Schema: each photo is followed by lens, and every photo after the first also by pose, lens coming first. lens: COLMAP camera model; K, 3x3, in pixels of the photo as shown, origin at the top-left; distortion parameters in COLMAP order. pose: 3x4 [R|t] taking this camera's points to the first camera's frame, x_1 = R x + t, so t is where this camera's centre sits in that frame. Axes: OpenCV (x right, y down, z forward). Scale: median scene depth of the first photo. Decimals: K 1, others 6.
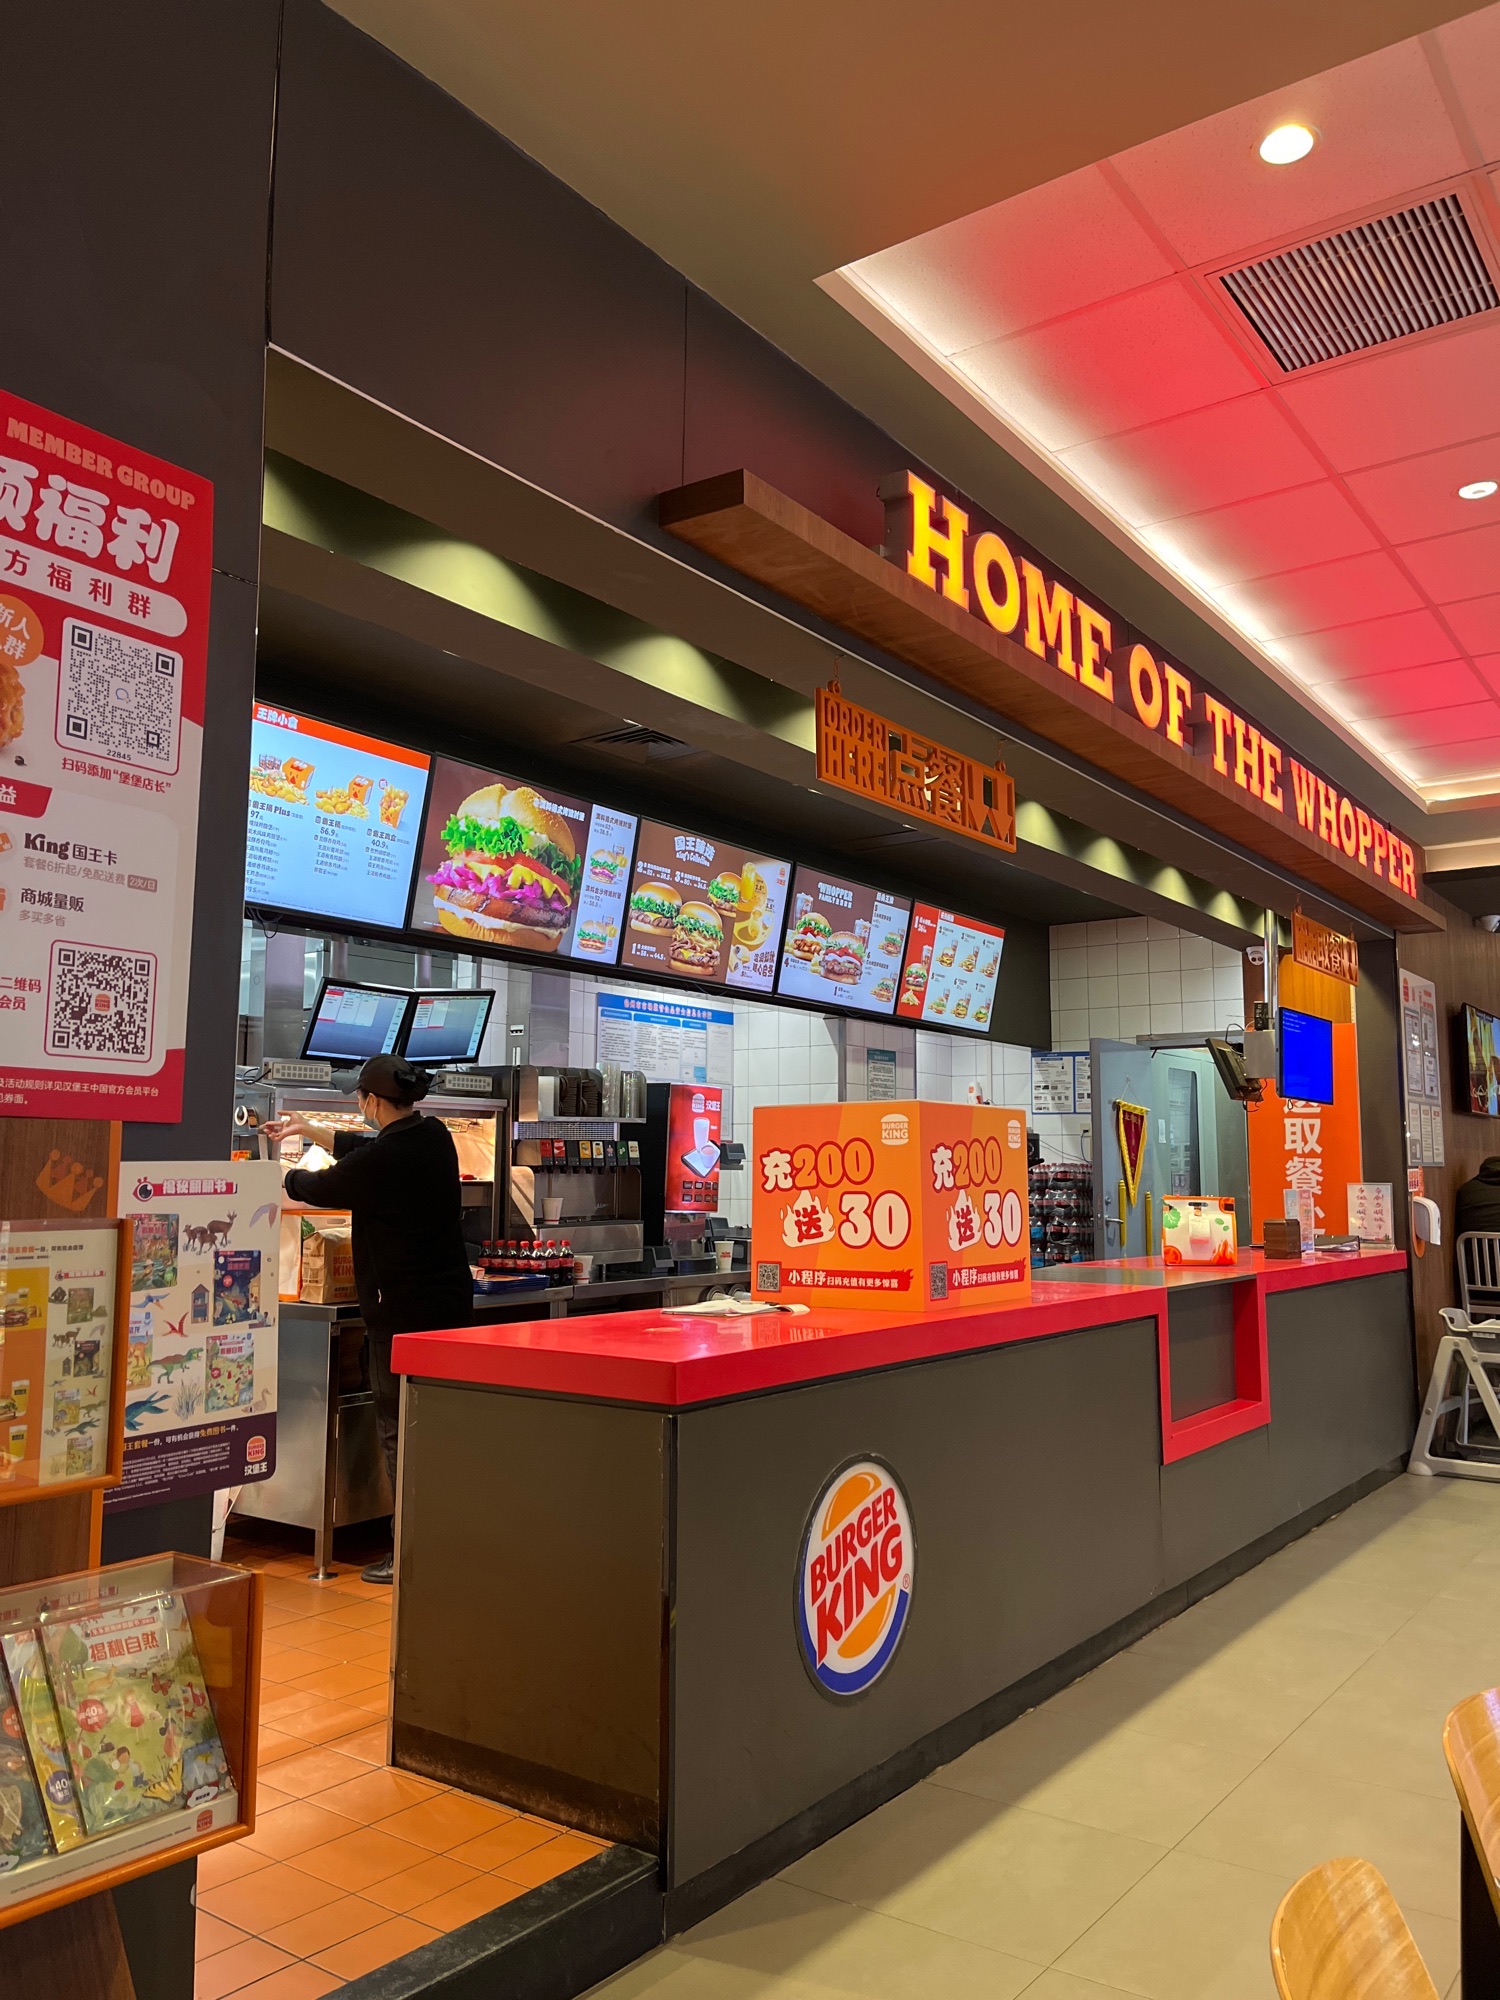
lens RADIAL K [[1494.0, 0, 745.0], [0, 1494.0, 1004.8], [0, 0, 1]] dist [0.046020, -0.014175]
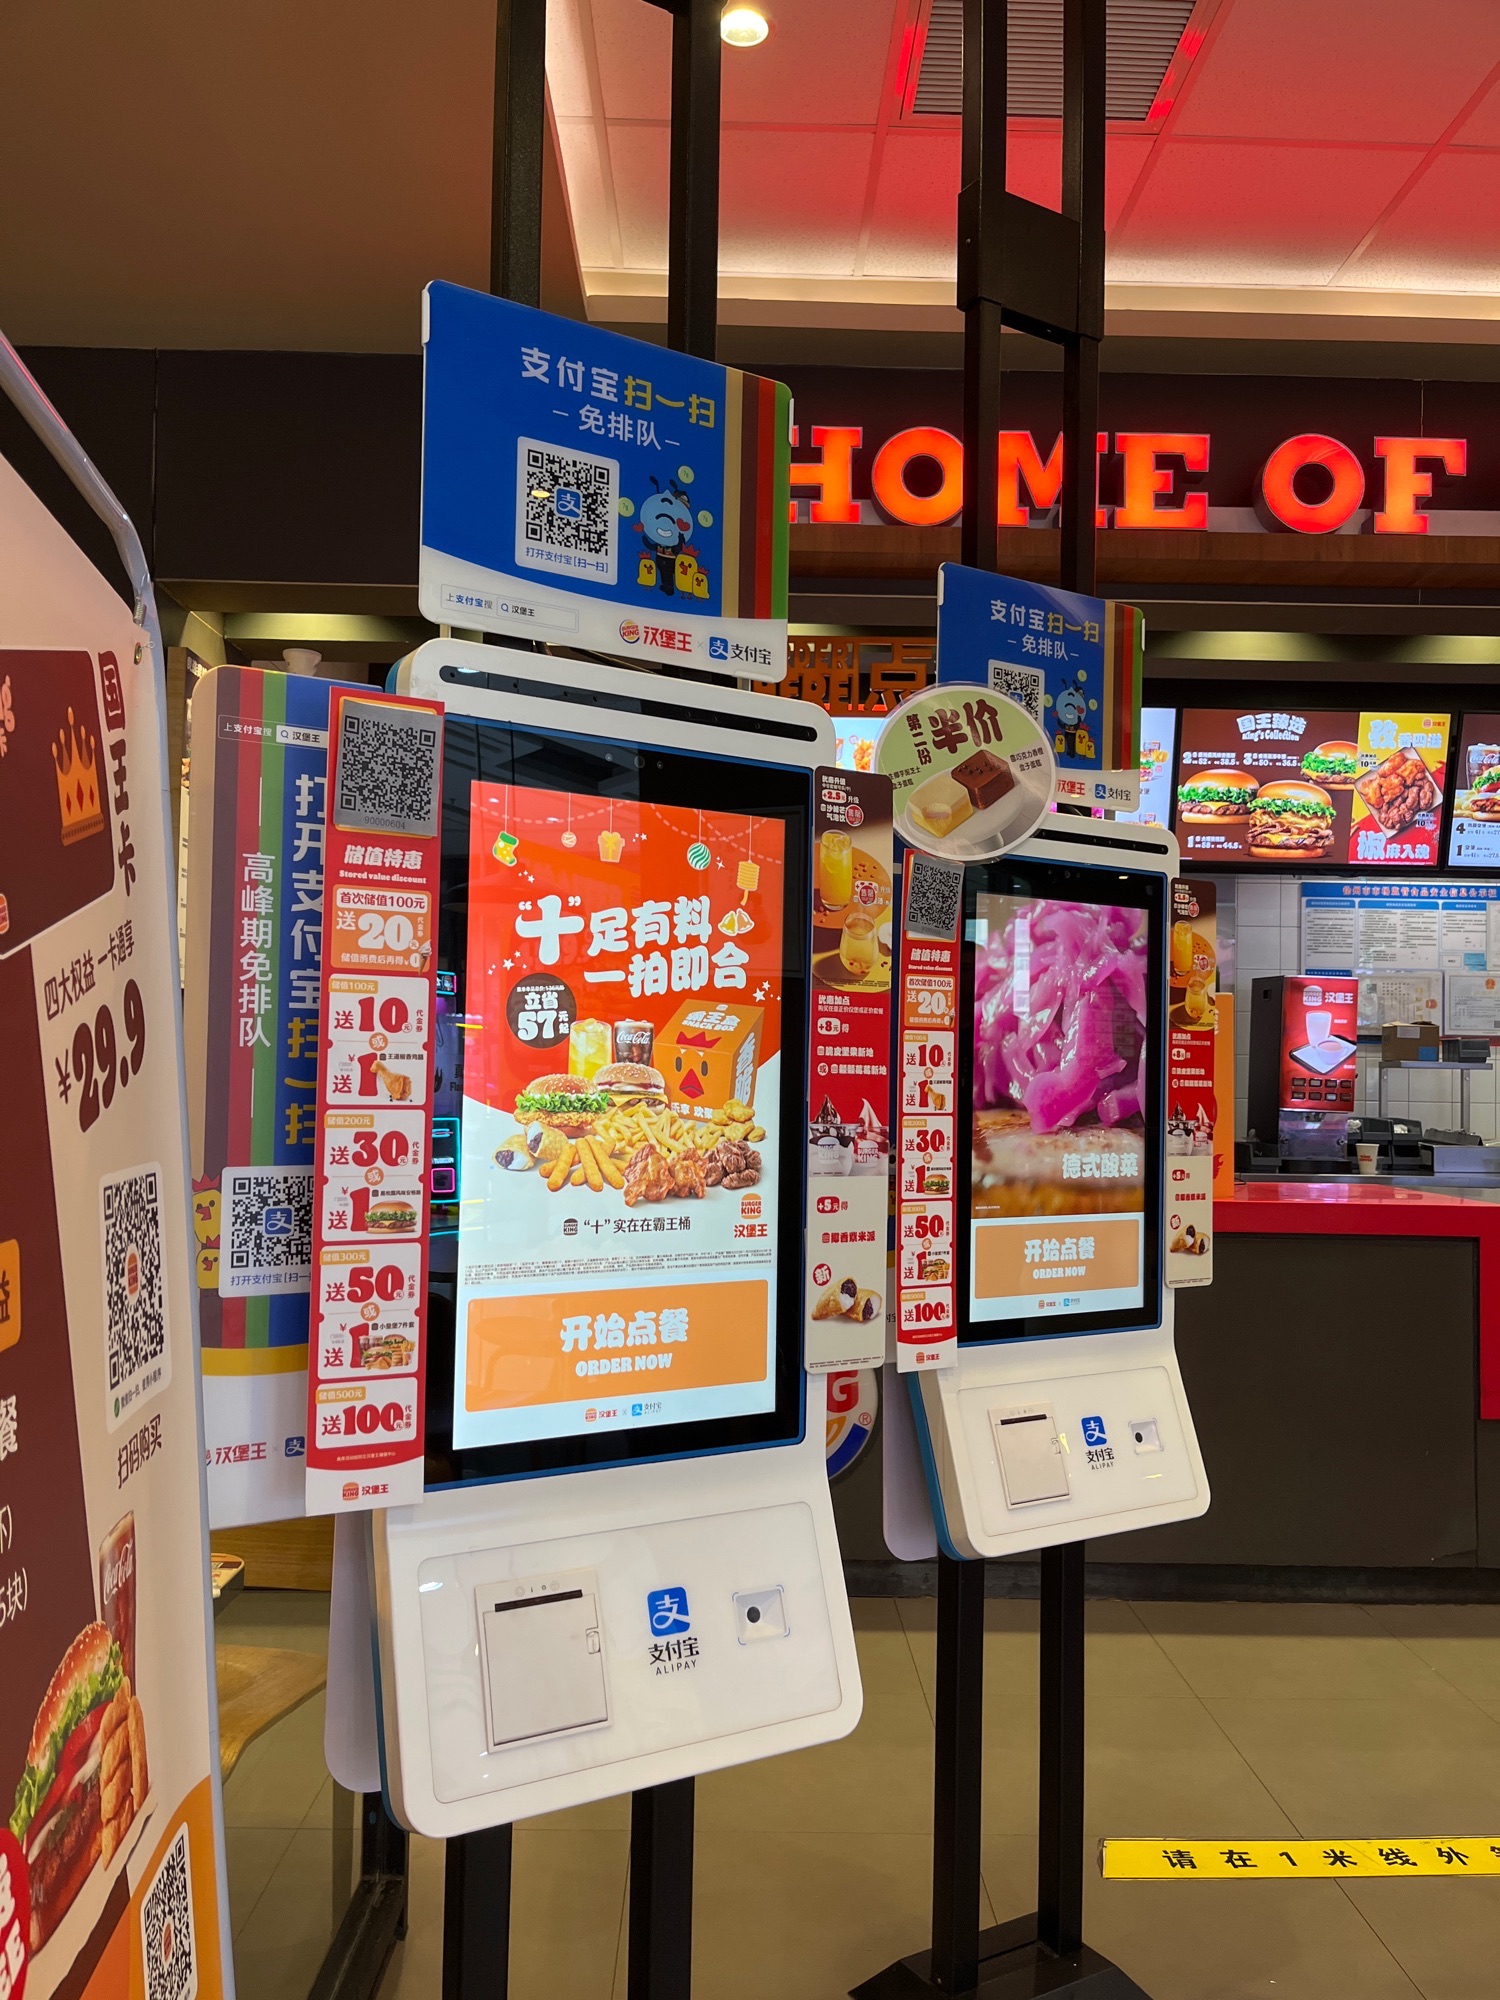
lens RADIAL K [[1494.0, 0, 751.7], [0, 1494.0, 1009.3], [0, 0, 1]] dist [0.046020, -0.014175]
pose [[0.607334, -0.023835, -0.794089, 0.563541], [0.074282, 0.996875, 0.026891, 0.025906], [0.790967, -0.075318, 0.607206, 0.168718]]
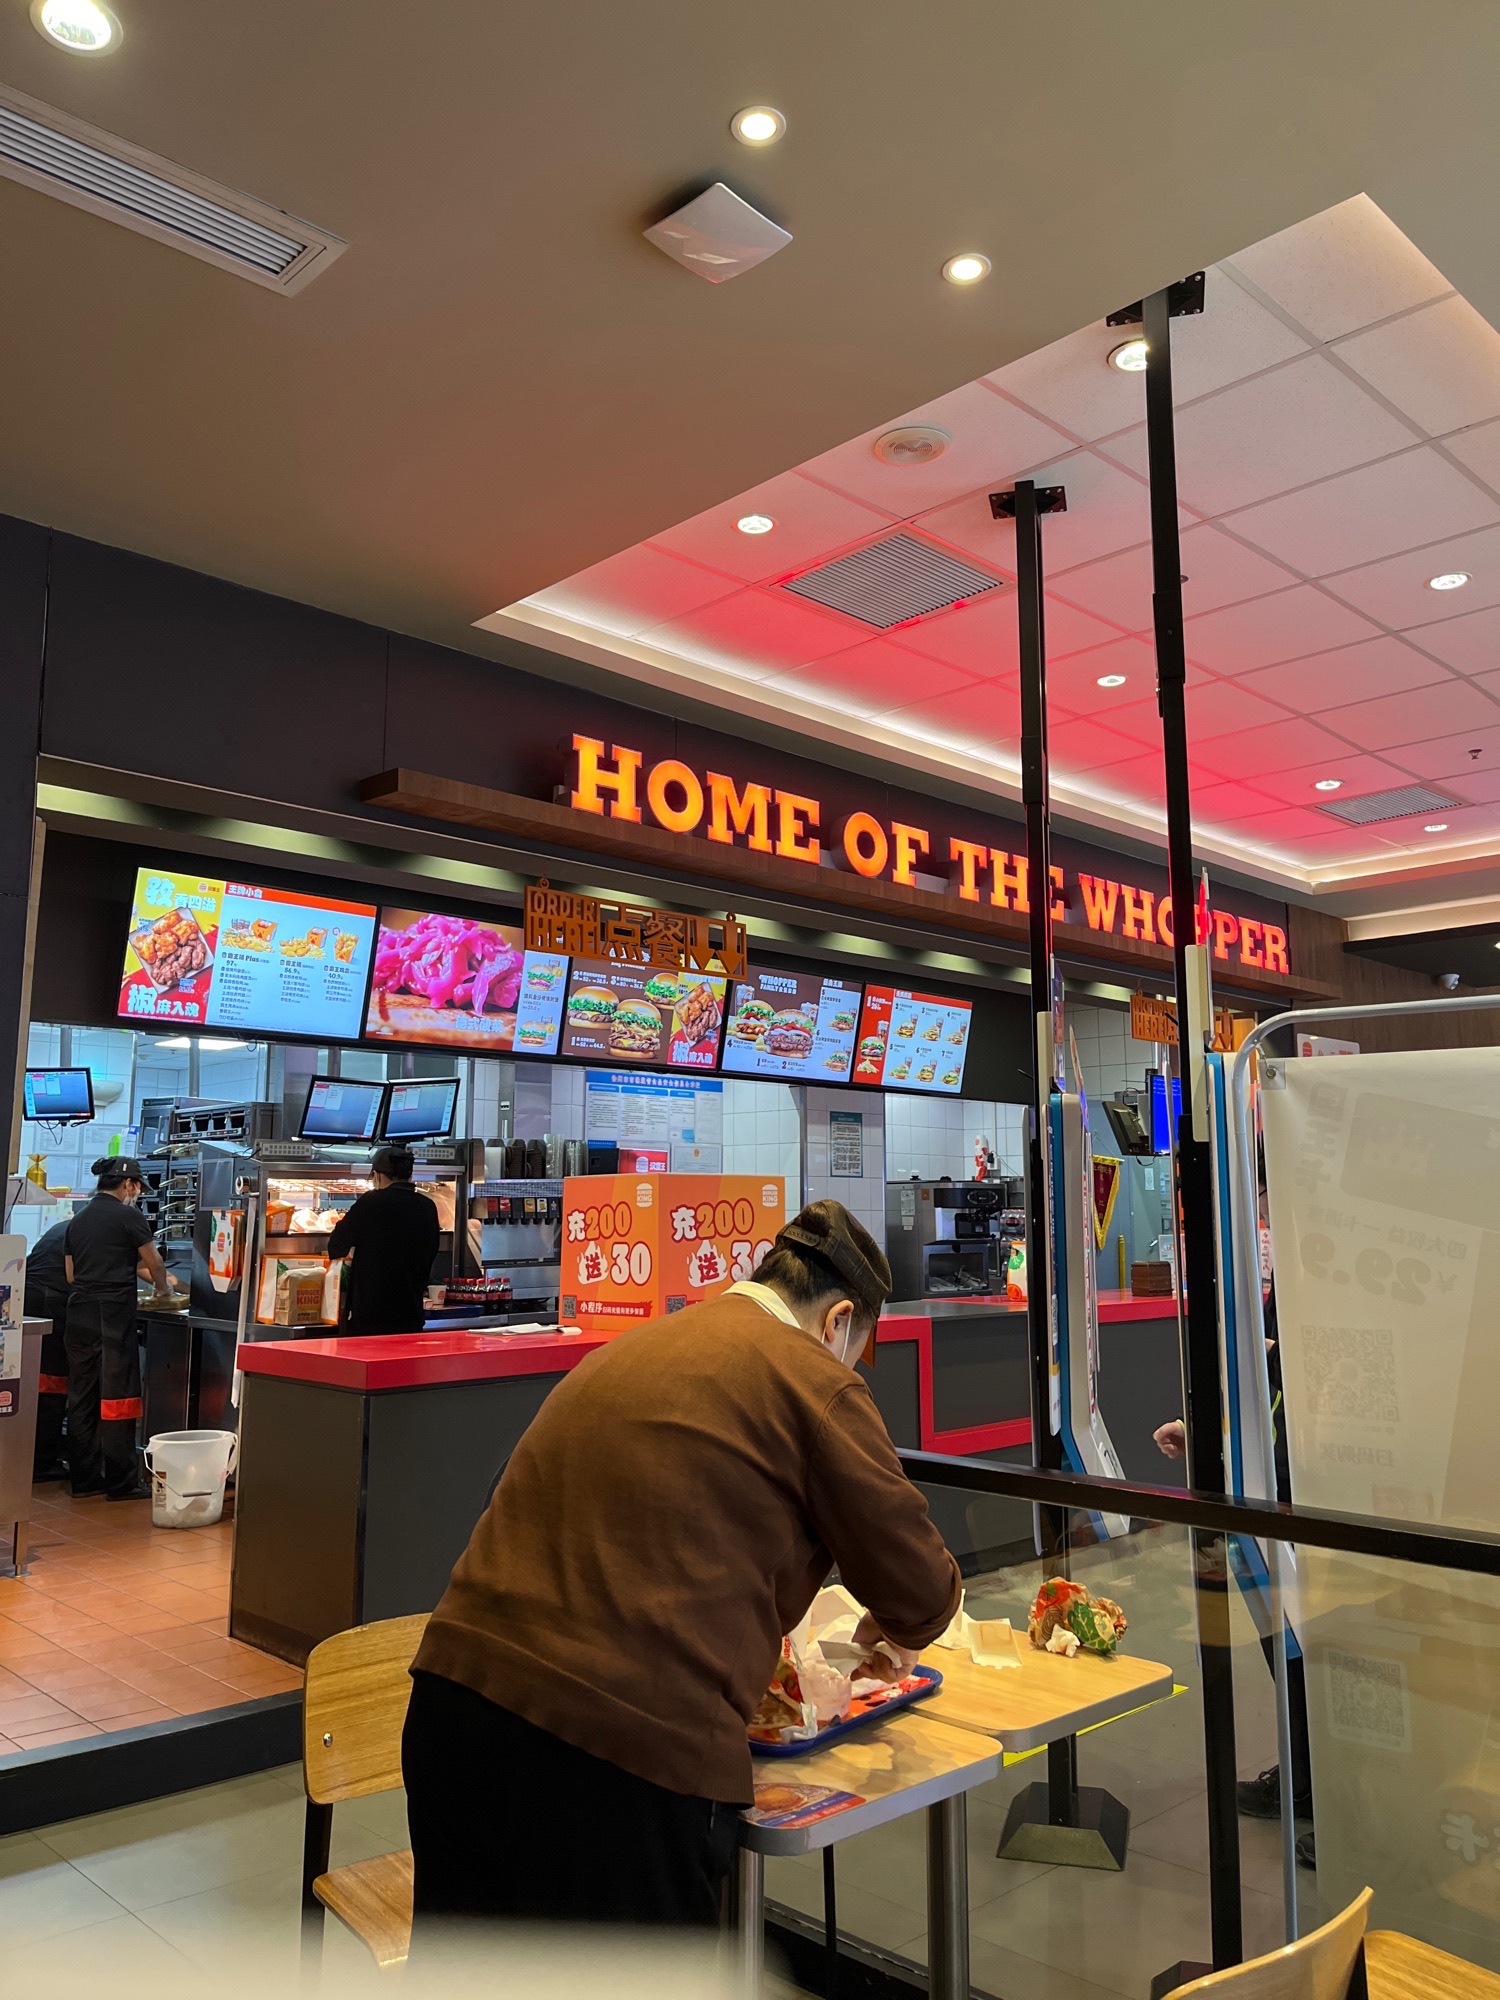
lens RADIAL K [[1494.0, 0, 732.7], [0, 1494.0, 1001.6], [0, 0, 1]] dist [0.046020, -0.014175]
pose [[0.985037, -0.027666, -0.170110, 0.281380], [0.023210, 0.999335, -0.028132, -0.034184], [0.170775, 0.023762, 0.985024, -0.207958]]
